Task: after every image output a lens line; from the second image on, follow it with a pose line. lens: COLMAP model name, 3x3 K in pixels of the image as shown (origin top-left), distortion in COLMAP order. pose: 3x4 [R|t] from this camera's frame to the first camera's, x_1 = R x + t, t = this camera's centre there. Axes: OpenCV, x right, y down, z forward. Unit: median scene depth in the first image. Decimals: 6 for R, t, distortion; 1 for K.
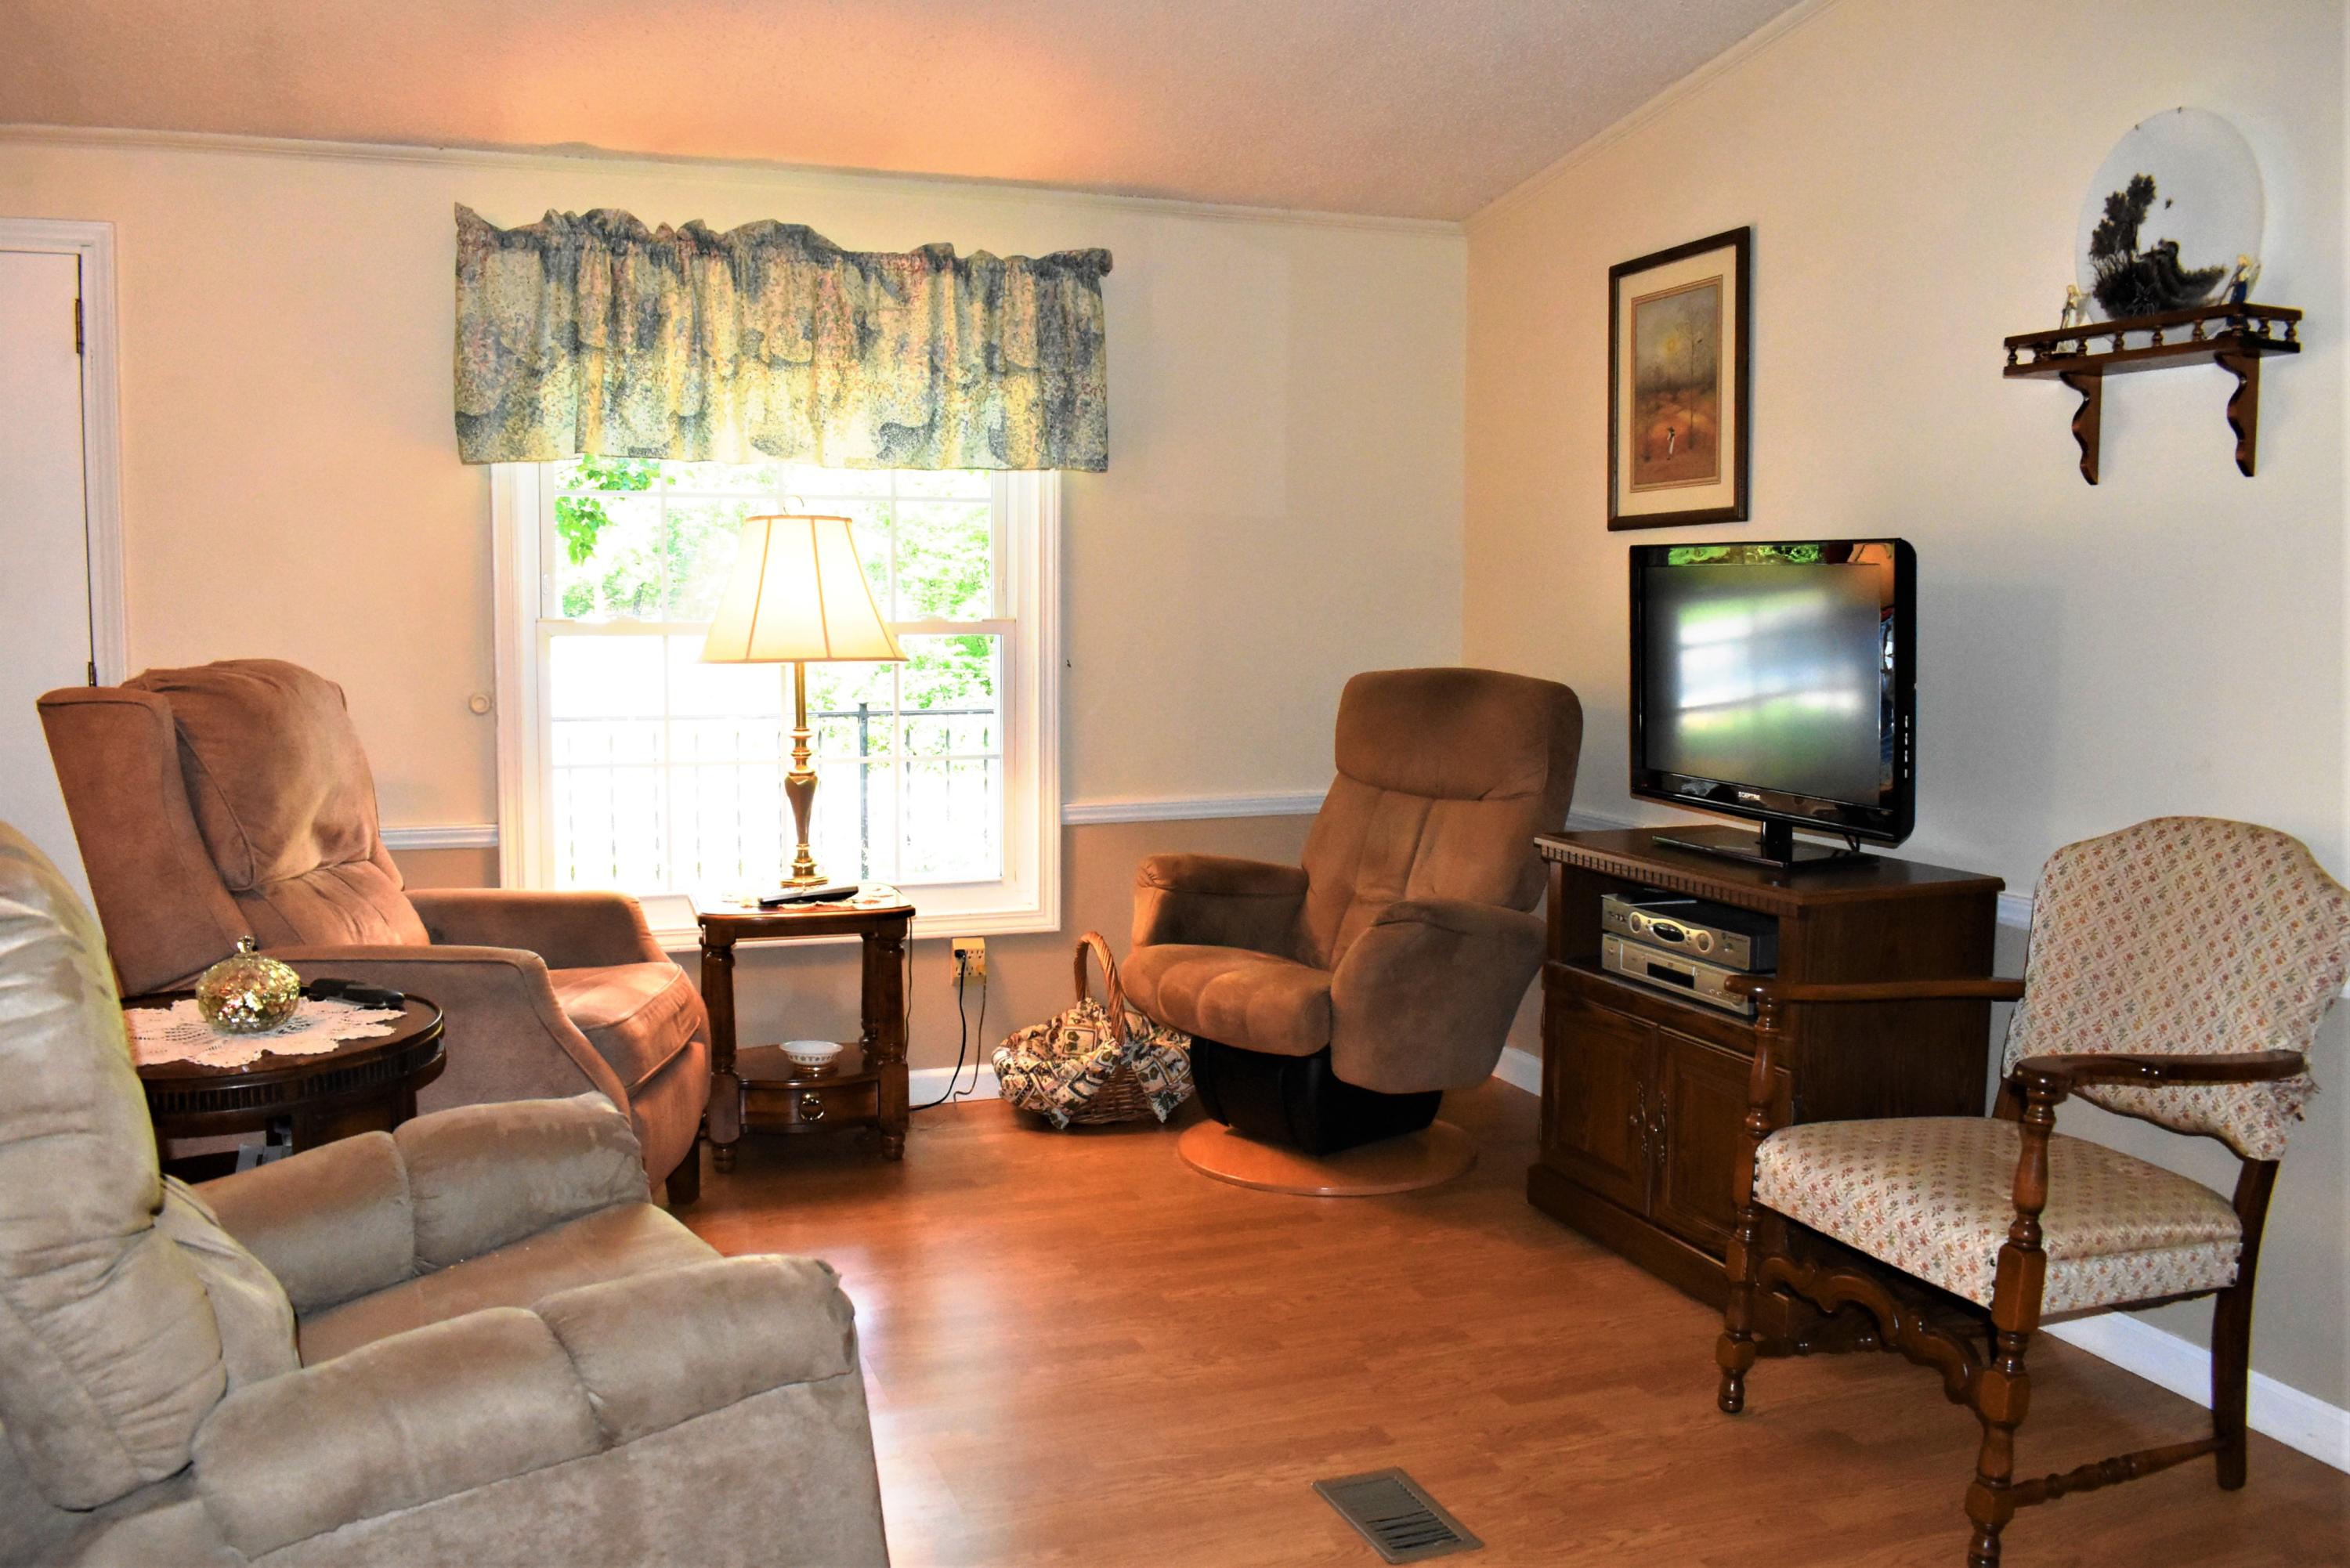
lens RADIAL K [[1912.1, 0, 1216.7], [0, 1912.1, 779.0], [0, 0, 1]] dist [-0.093899, 0.009208]
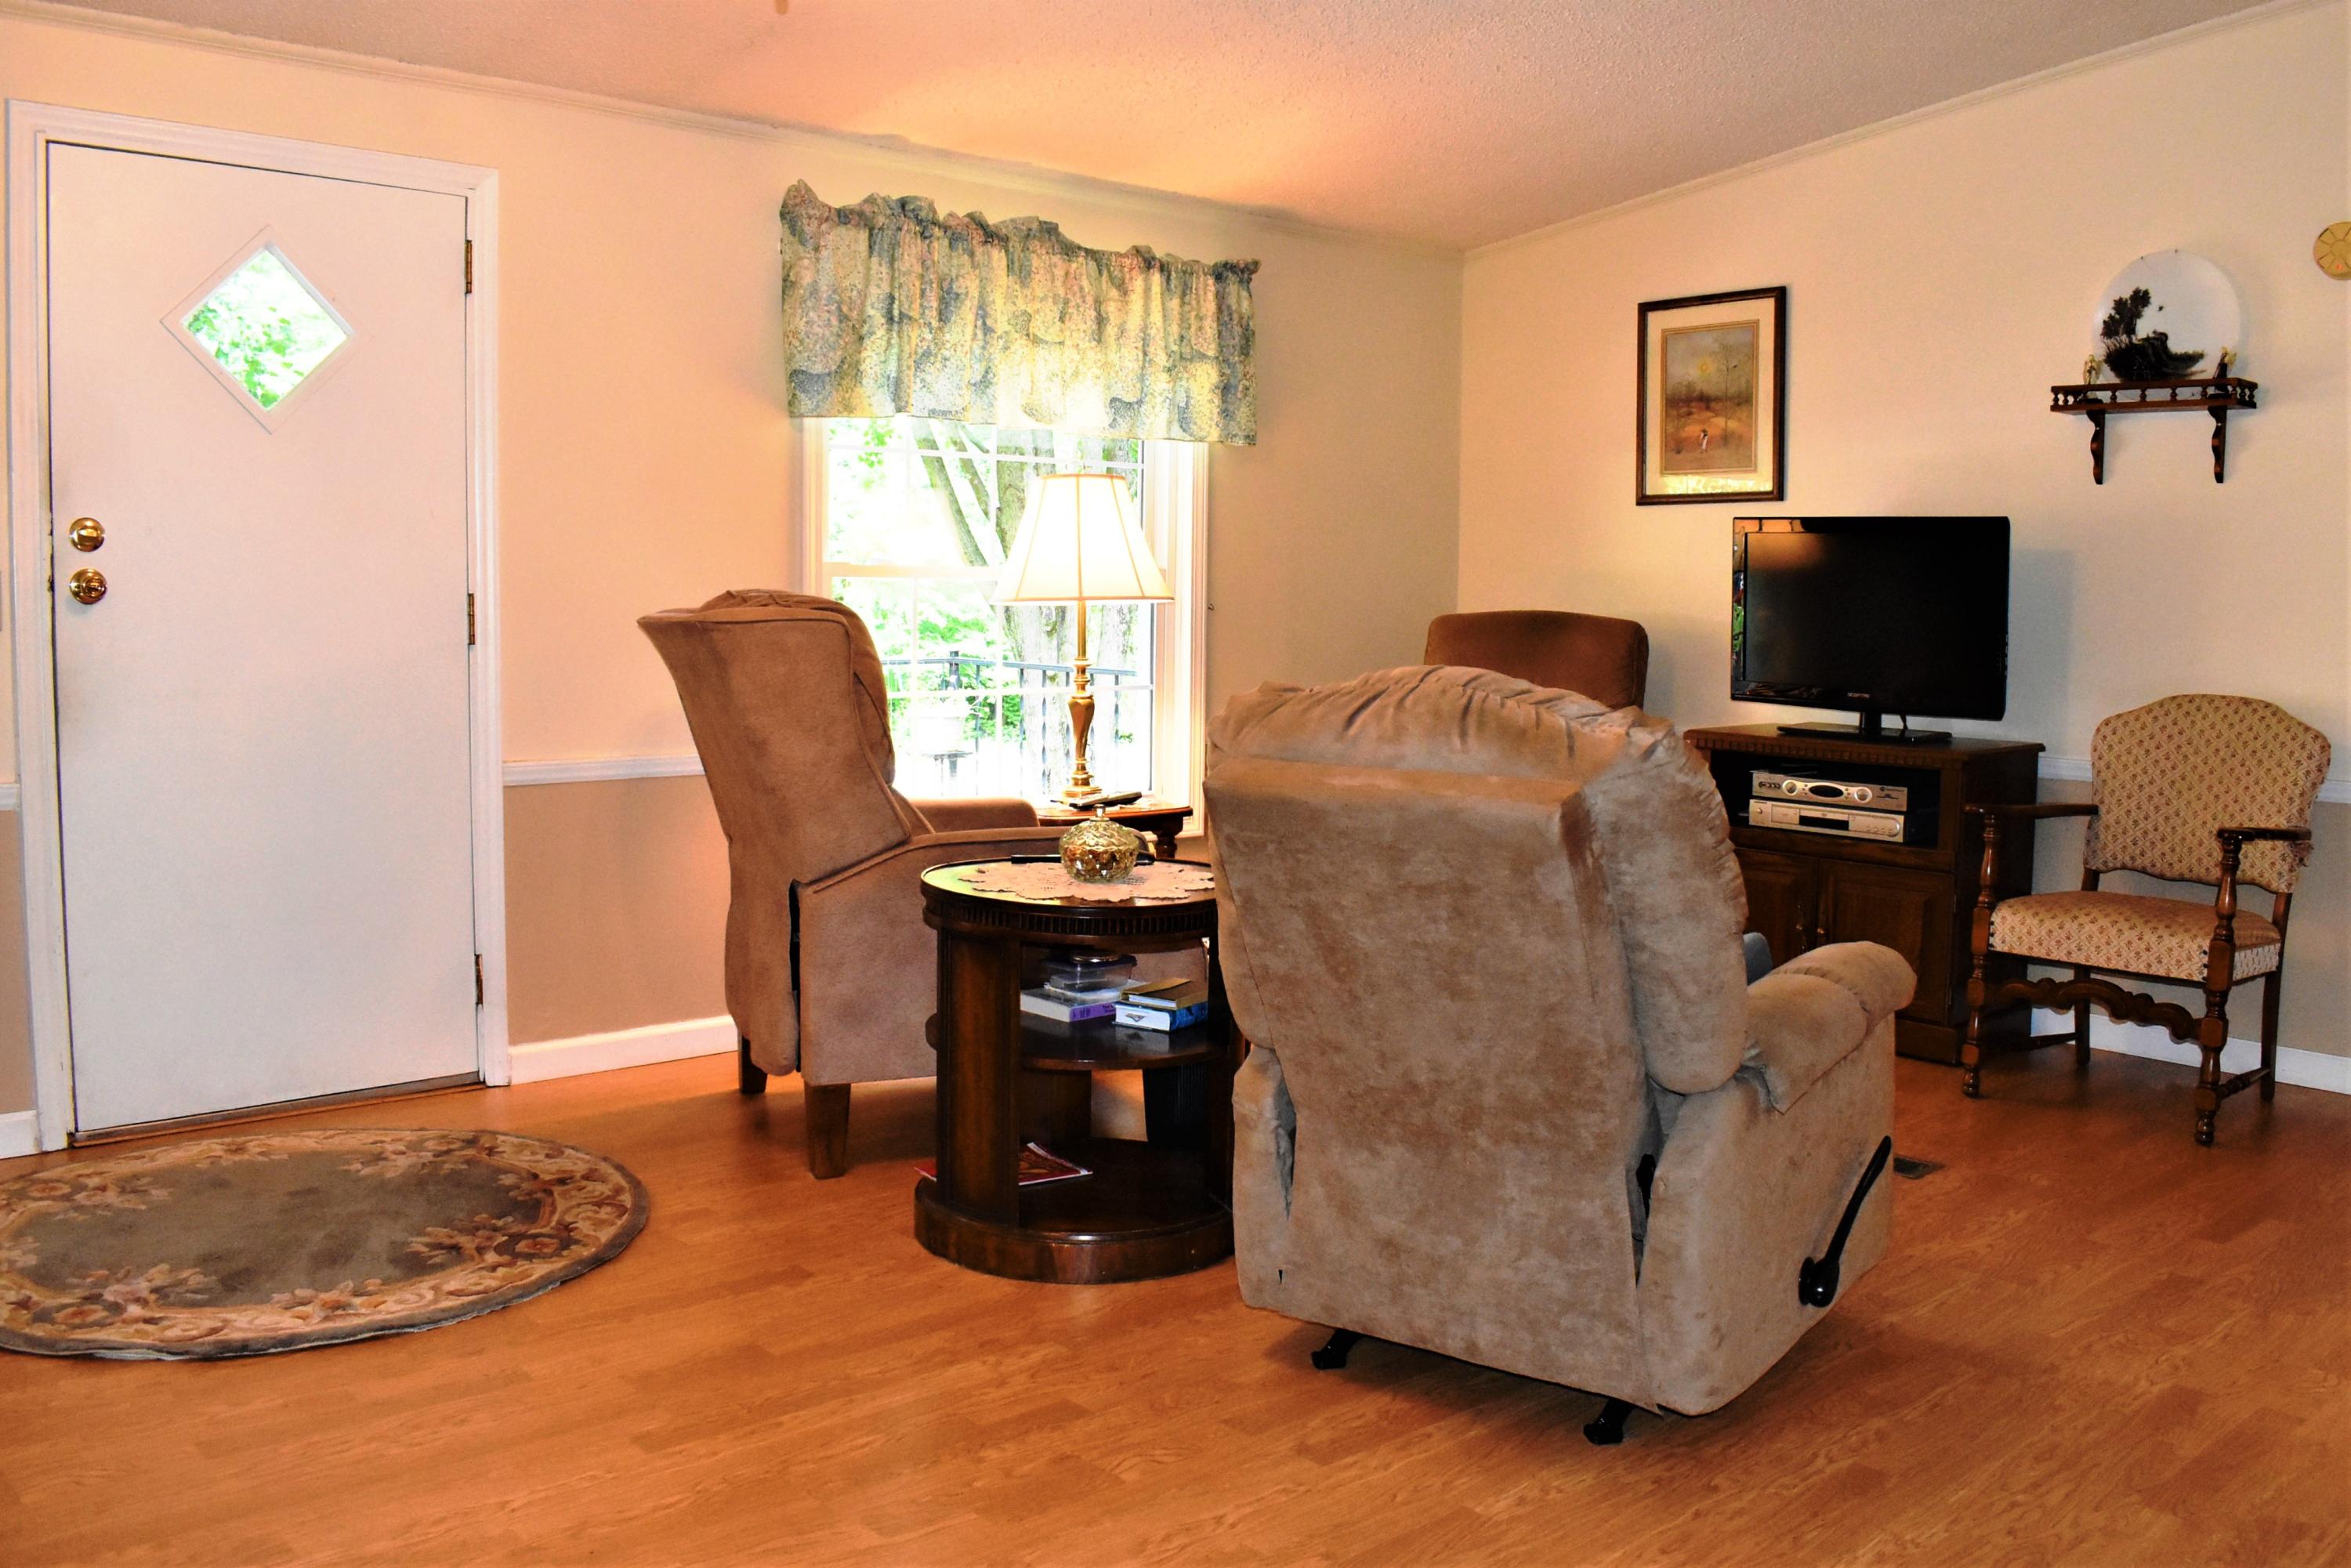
lens RADIAL K [[1915.2, 0, 1371.2], [0, 1915.2, 734.7], [0, 0, 1]] dist [-0.096910, 0.001711]
pose [[0.918514, -0.021926, 0.394780, -0.531517], [0.025612, 0.999664, -0.004069, 0.030016], [-0.394558, 0.013849, 0.918767, -0.141383]]
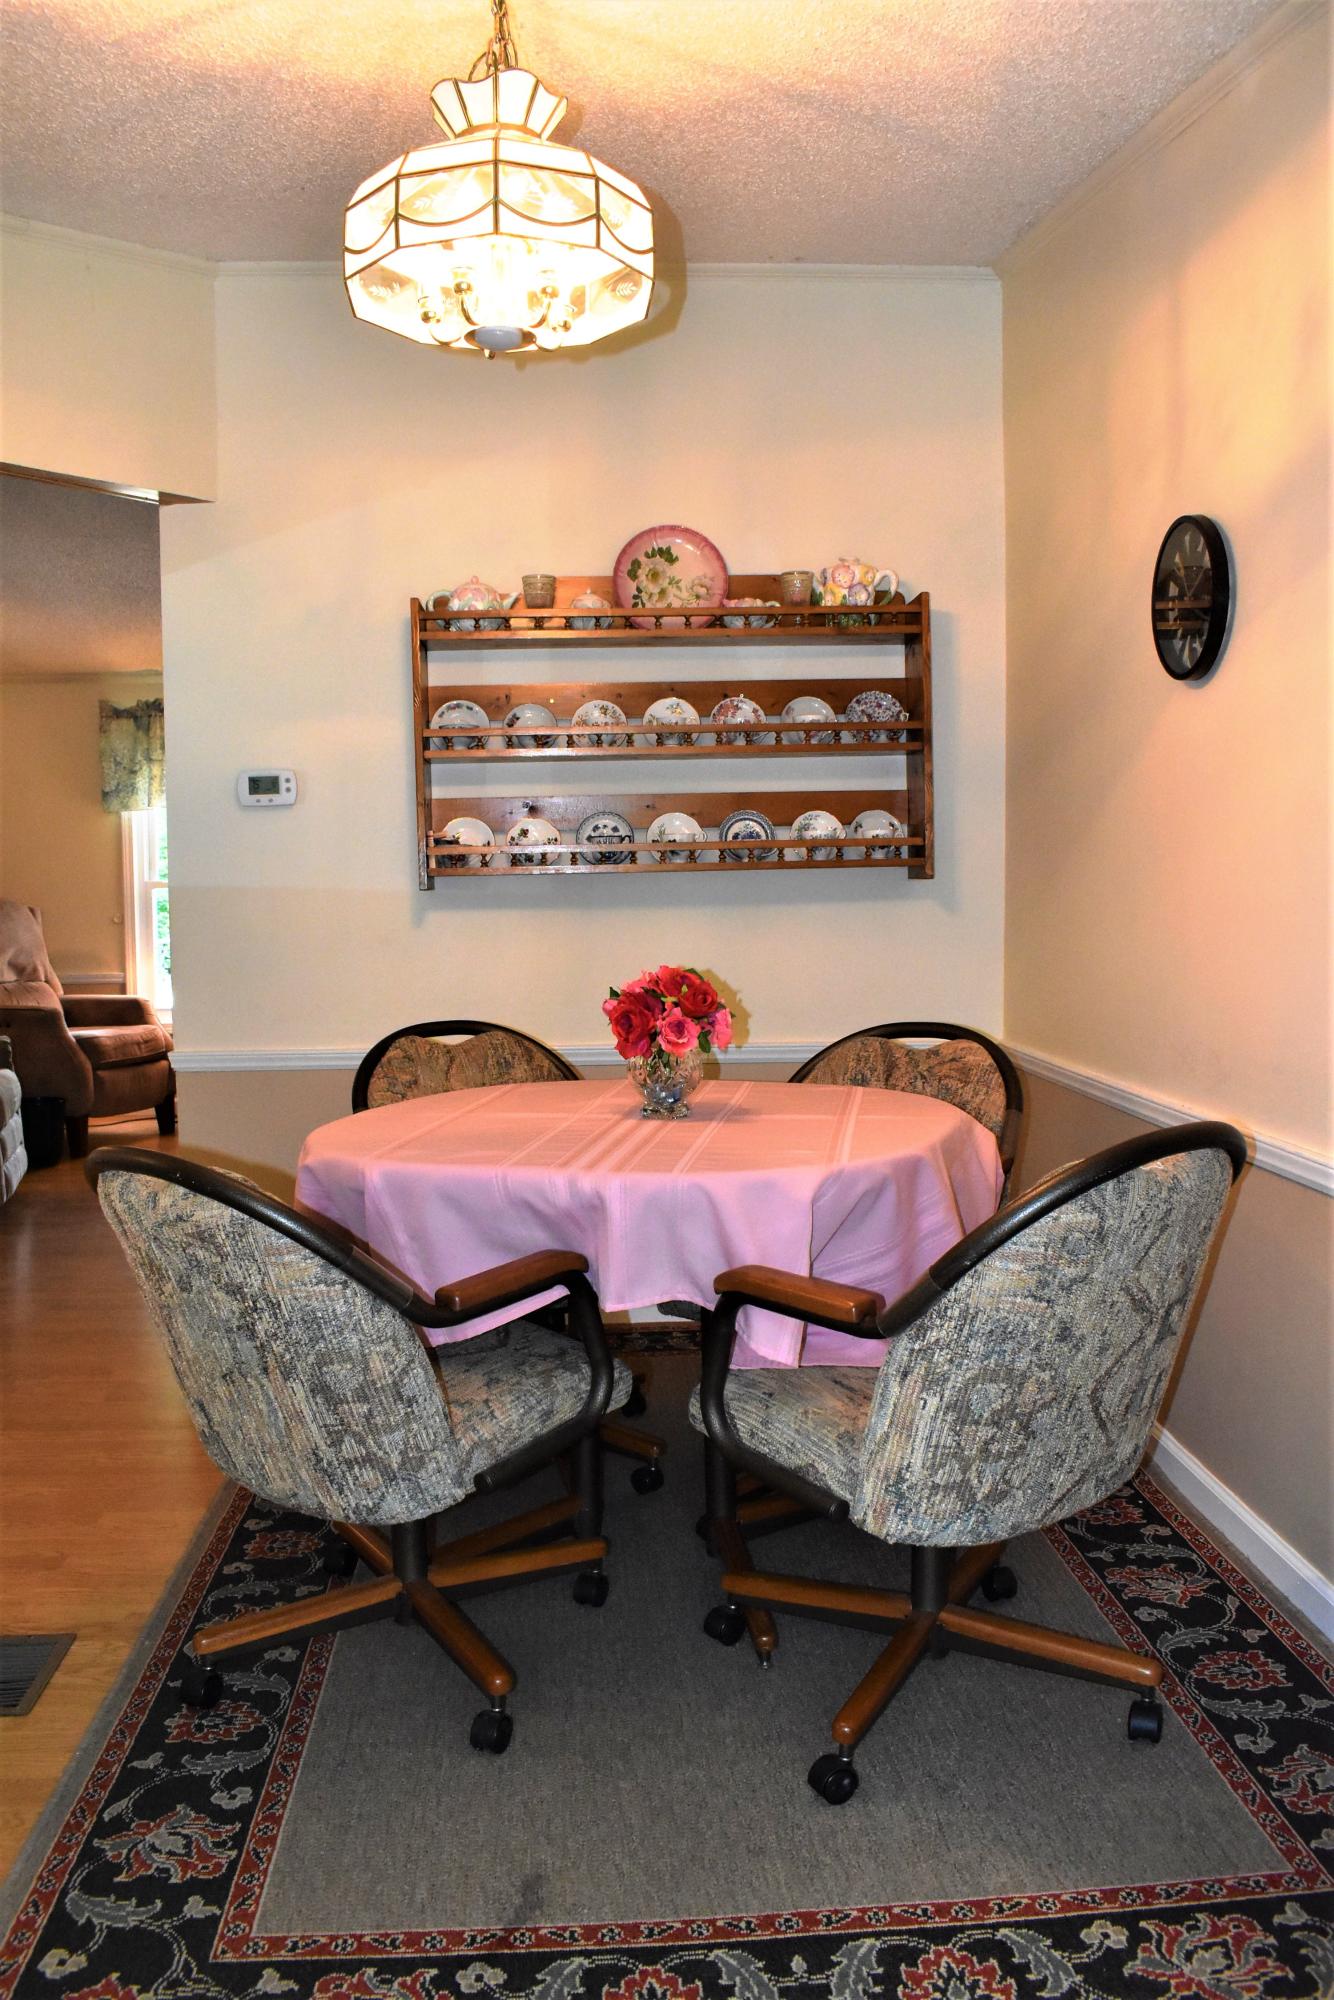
lens RADIAL K [[1572.7, 0, 667.0], [0, 1572.7, 1000.0], [0, 0, 1]] dist [-0.083256, 0.003576]
pose [[0.954813, 0.010273, -0.297029, 0.809820], [-0.013343, 0.999876, -0.008311, 0.065543], [0.296907, 0.011898, 0.954832, -0.592878]]
